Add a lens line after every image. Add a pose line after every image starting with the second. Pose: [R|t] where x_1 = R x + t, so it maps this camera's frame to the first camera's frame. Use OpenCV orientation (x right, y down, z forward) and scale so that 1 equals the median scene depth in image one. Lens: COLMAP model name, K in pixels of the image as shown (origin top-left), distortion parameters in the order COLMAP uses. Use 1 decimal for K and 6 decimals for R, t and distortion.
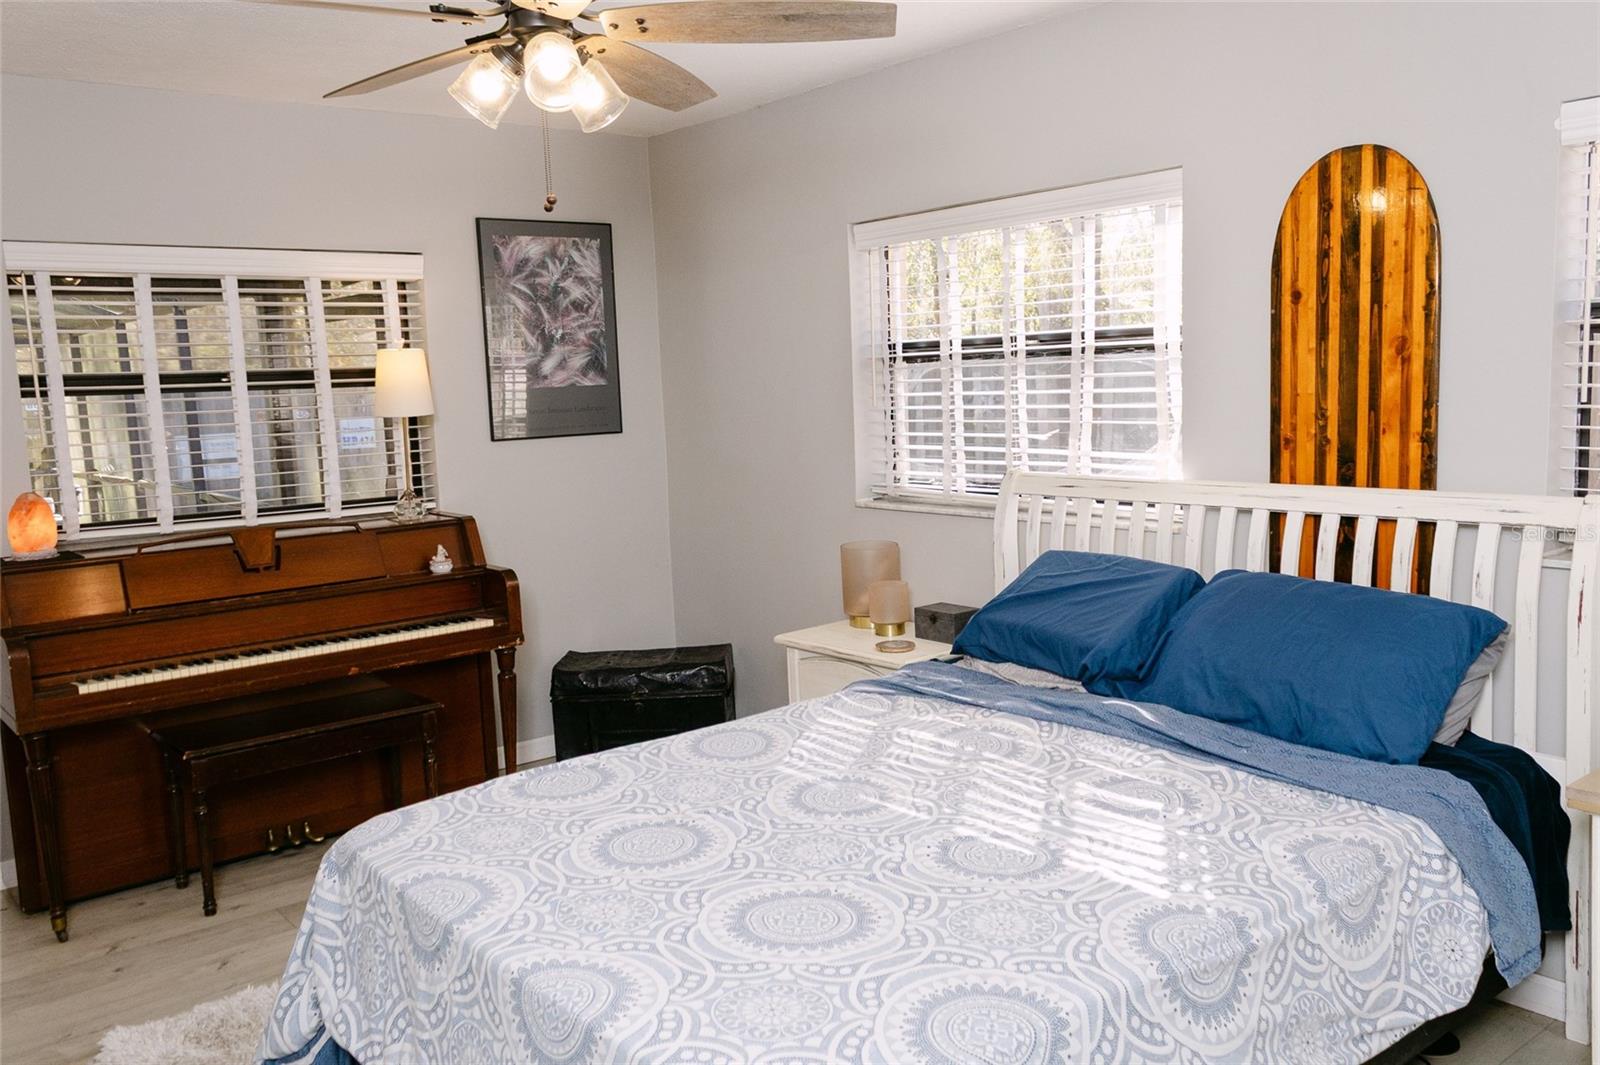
lens RADIAL K [[1285.5, 0, 800.9], [0, 1285.5, 531.3], [0, 0, 1]] dist [0.029420, -0.027514]
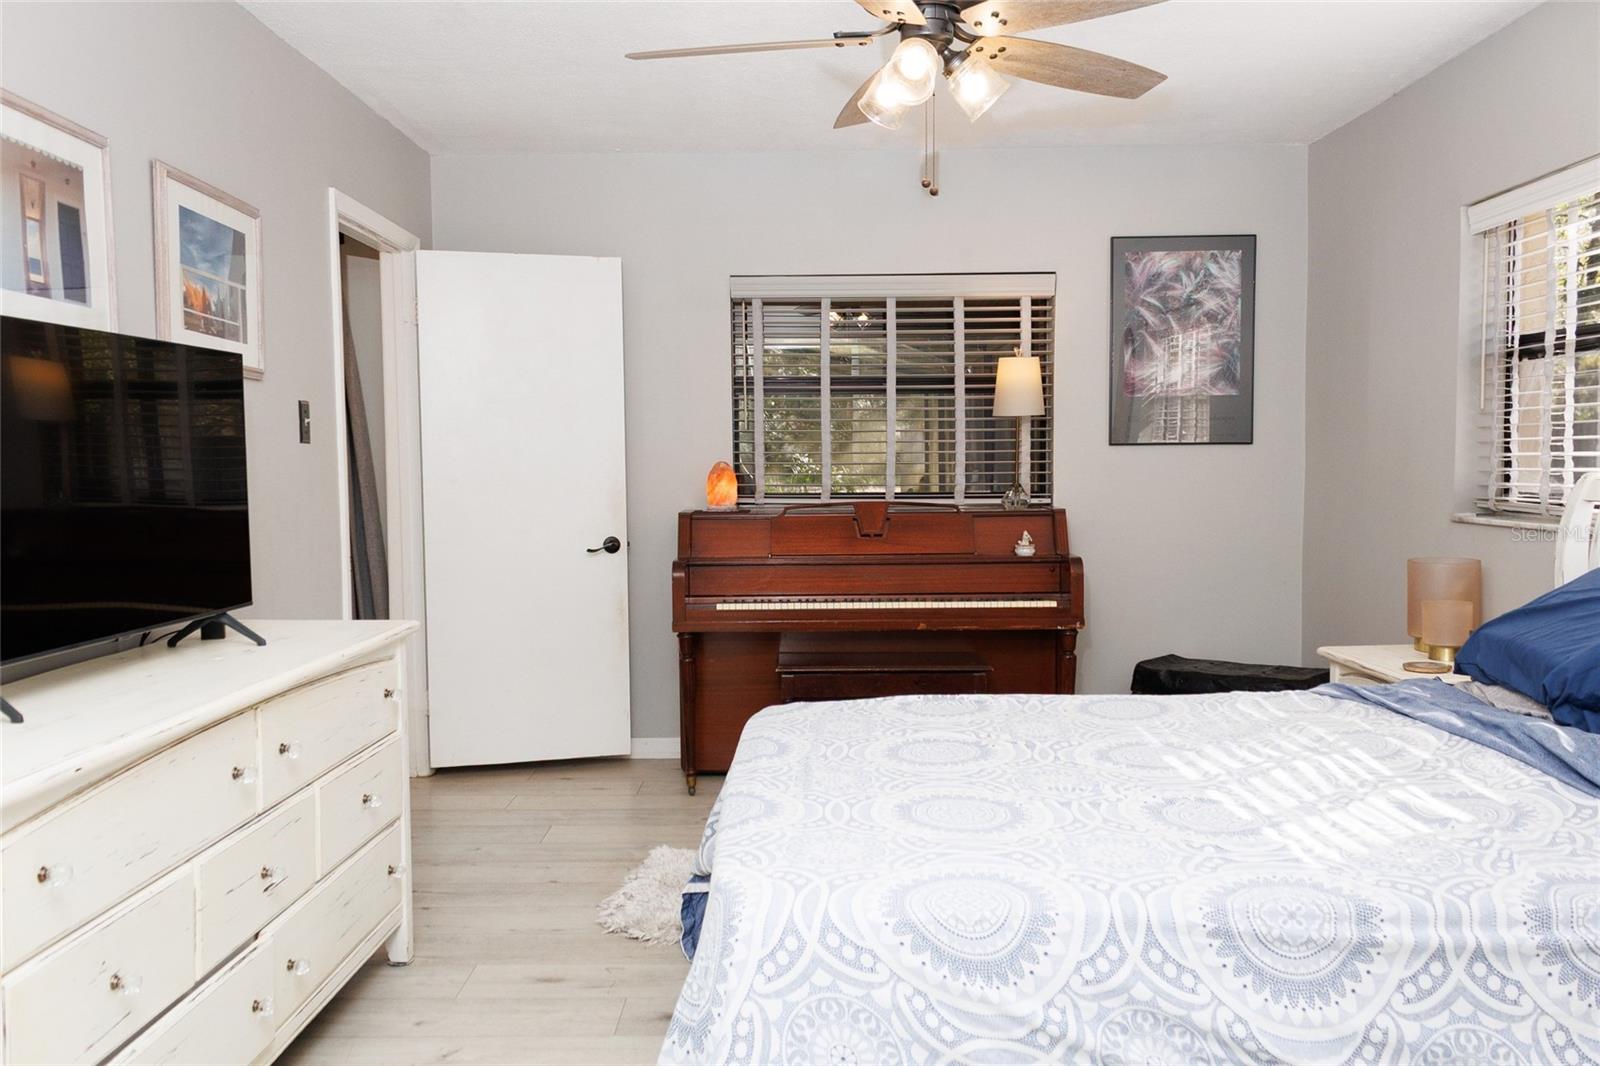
lens RADIAL K [[1285.5, 0, 854.9], [0, 1285.5, 554.1], [0, 0, 1]] dist [0.029420, -0.027514]
pose [[0.780962, 0.071918, -0.620424, 0.314606], [-0.094958, 0.995473, -0.004136, 0.053039], [0.617317, 0.062145, 0.784256, 0.047584]]
